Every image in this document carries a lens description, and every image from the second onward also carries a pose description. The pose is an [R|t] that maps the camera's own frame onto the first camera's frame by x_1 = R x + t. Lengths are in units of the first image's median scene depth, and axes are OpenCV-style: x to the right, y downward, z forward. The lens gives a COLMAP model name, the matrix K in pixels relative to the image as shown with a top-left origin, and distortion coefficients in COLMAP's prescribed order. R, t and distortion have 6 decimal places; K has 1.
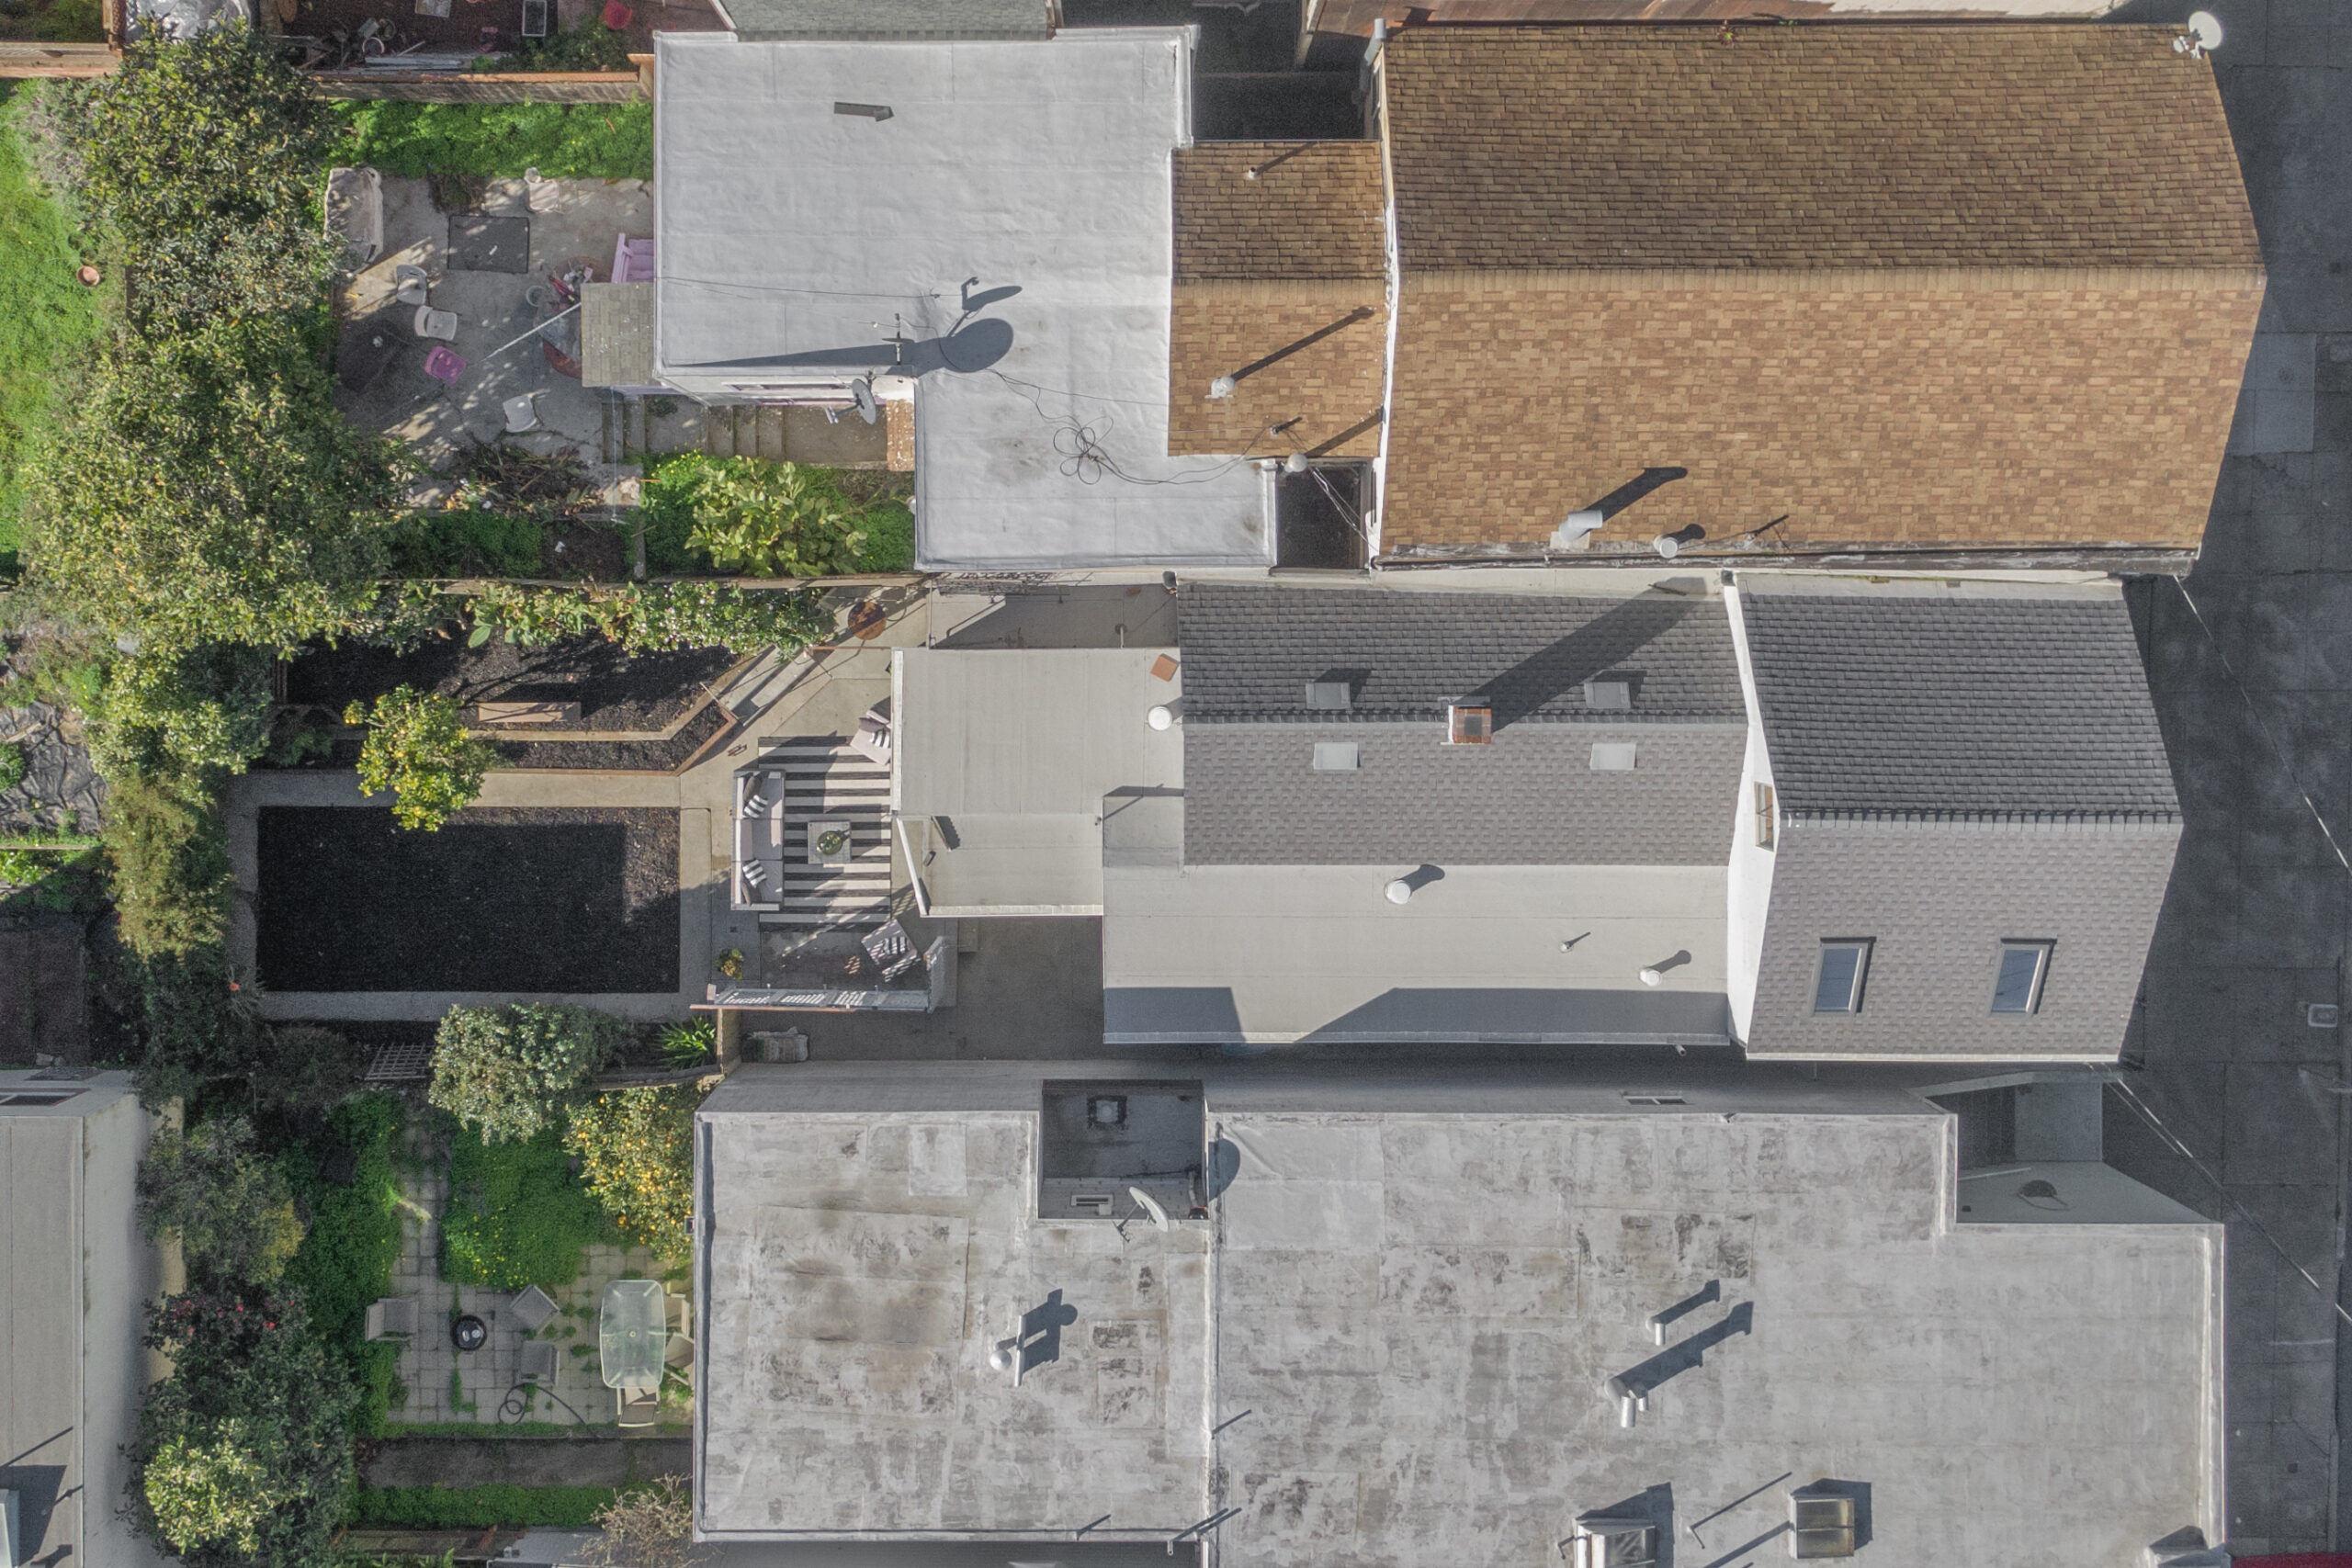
lens RADIAL K [[2251.9, 0, 1176.0], [0, 2251.9, 784.0], [0, 0, 1]] dist [0.023552, -0.007556]
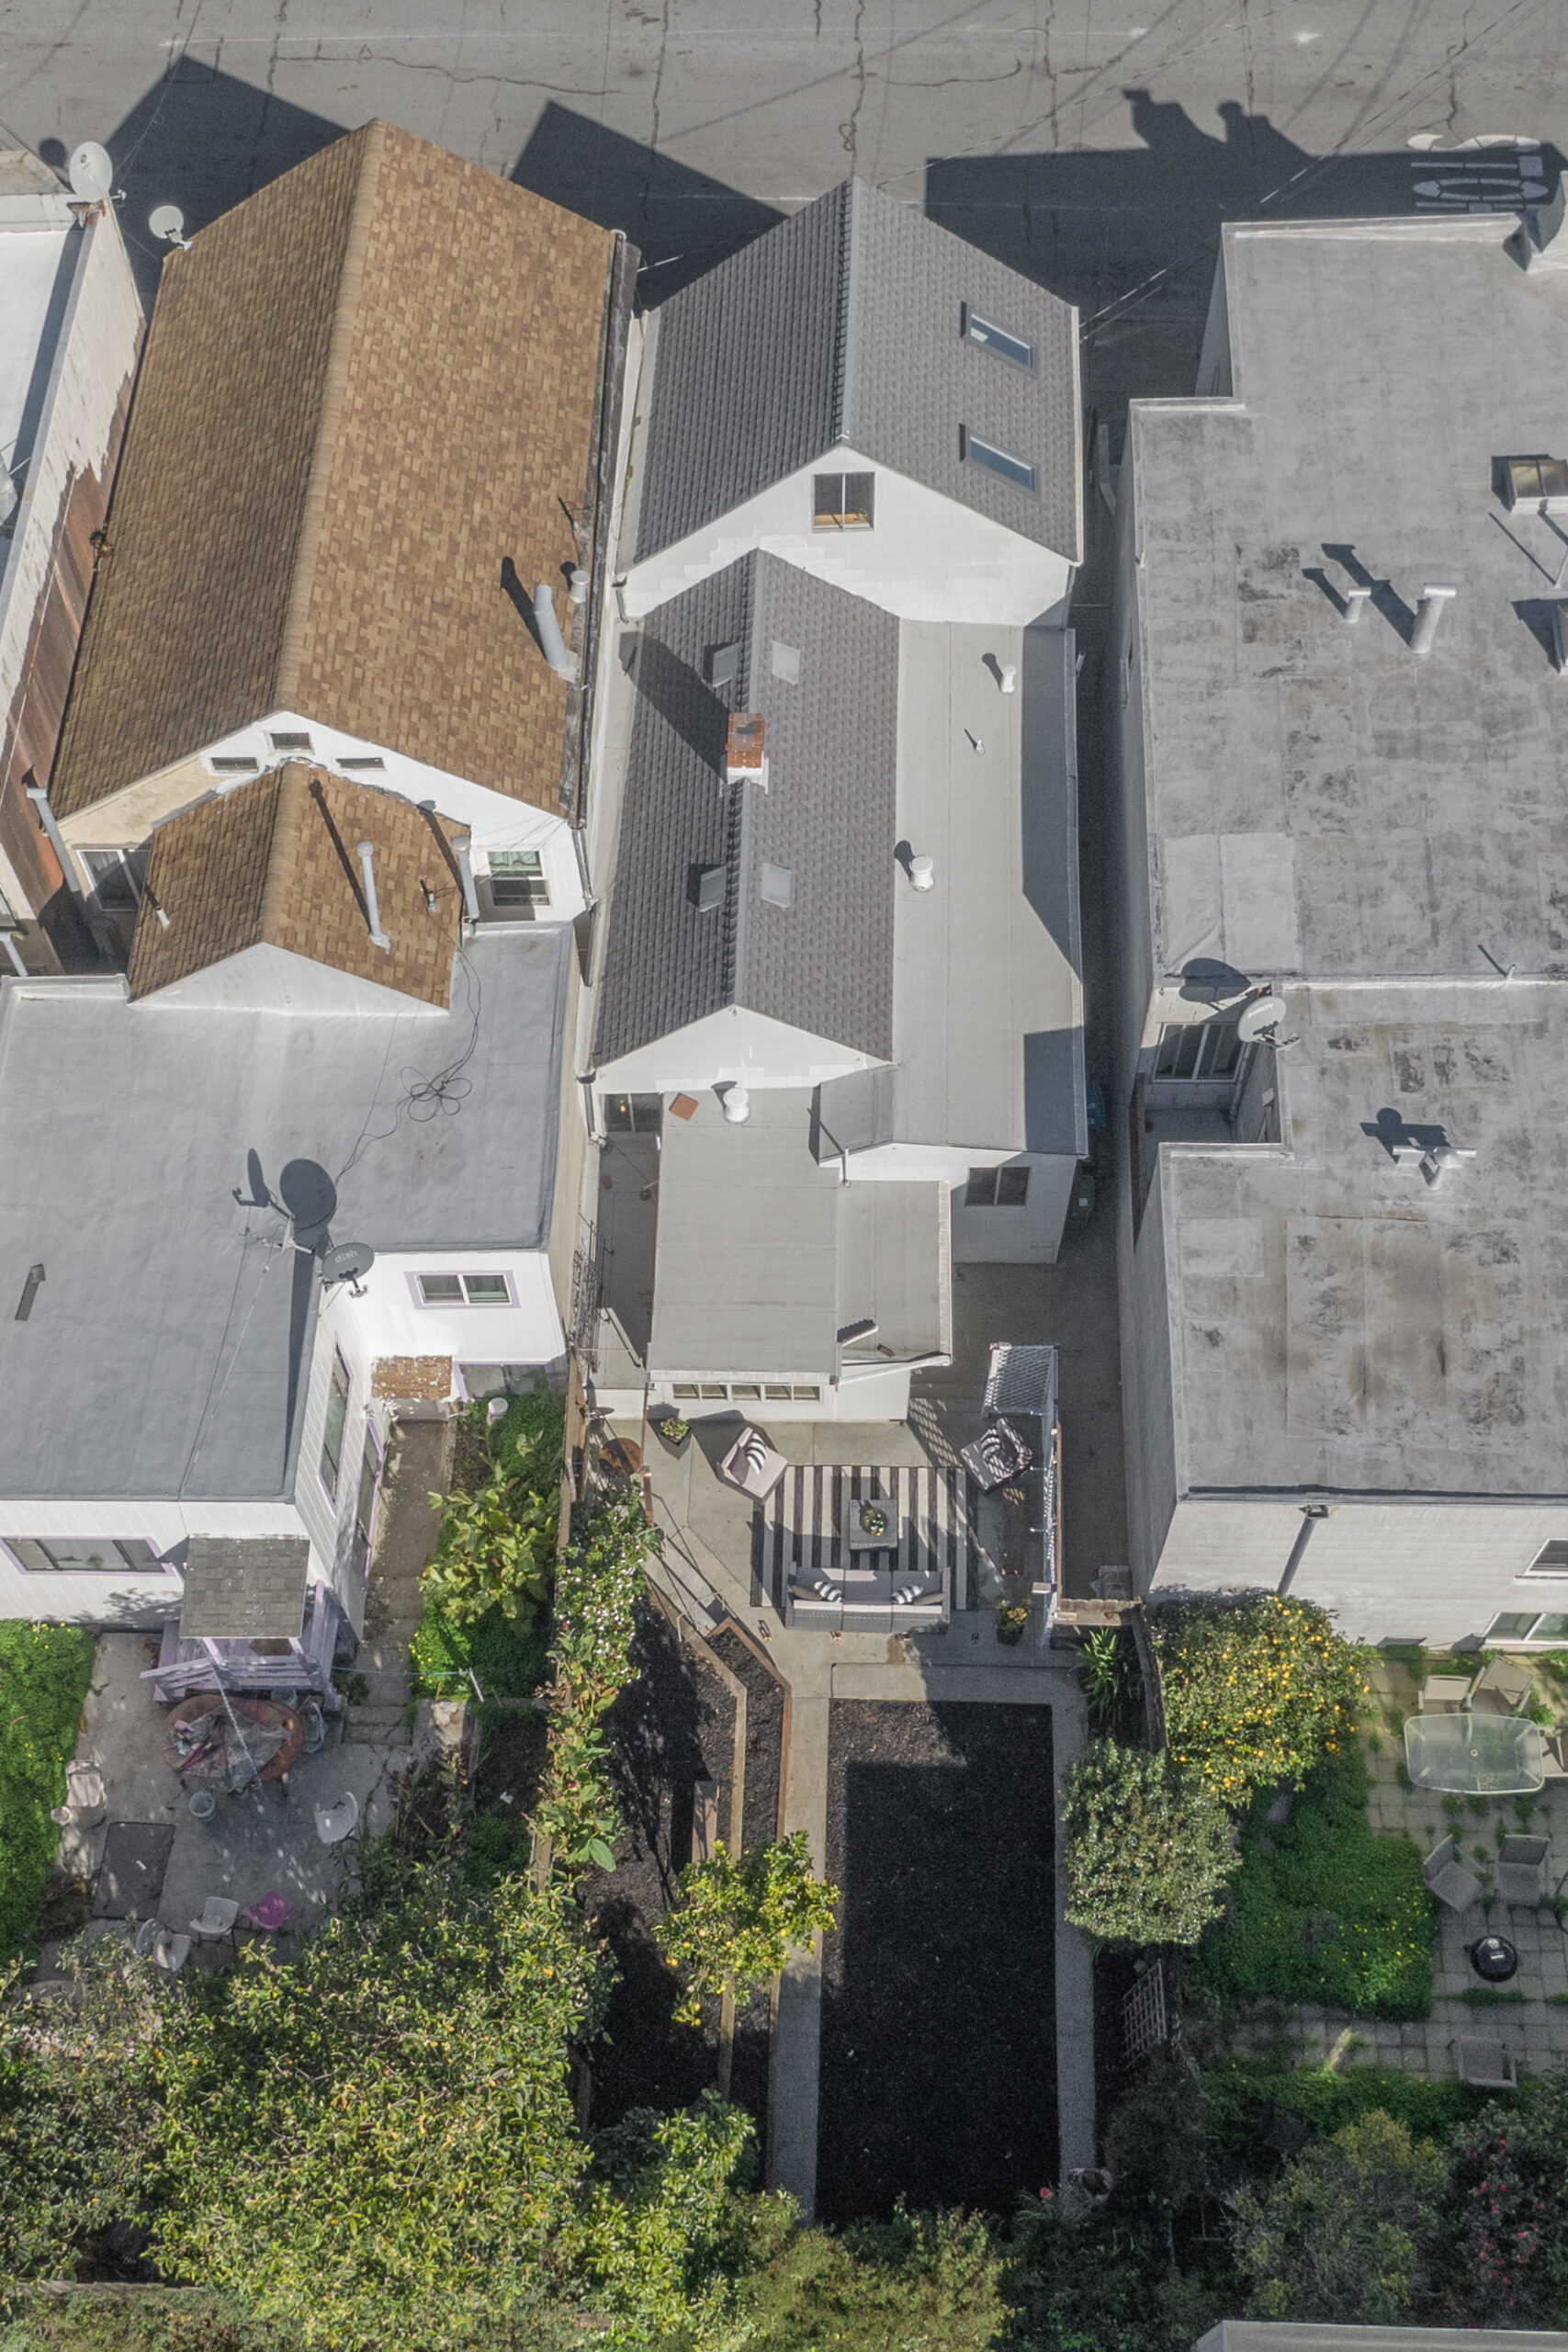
lens RADIAL K [[2091.8, 0, 784.0], [0, 2091.8, 1176.0], [0, 0, 1]] dist [0.052976, -0.080886]
pose [[0.028379, -0.916561, 0.398886, -0.375920], [0.997798, 0.002041, -0.066298, 0.047658], [0.059952, 0.399889, 0.914601, 0.216785]]
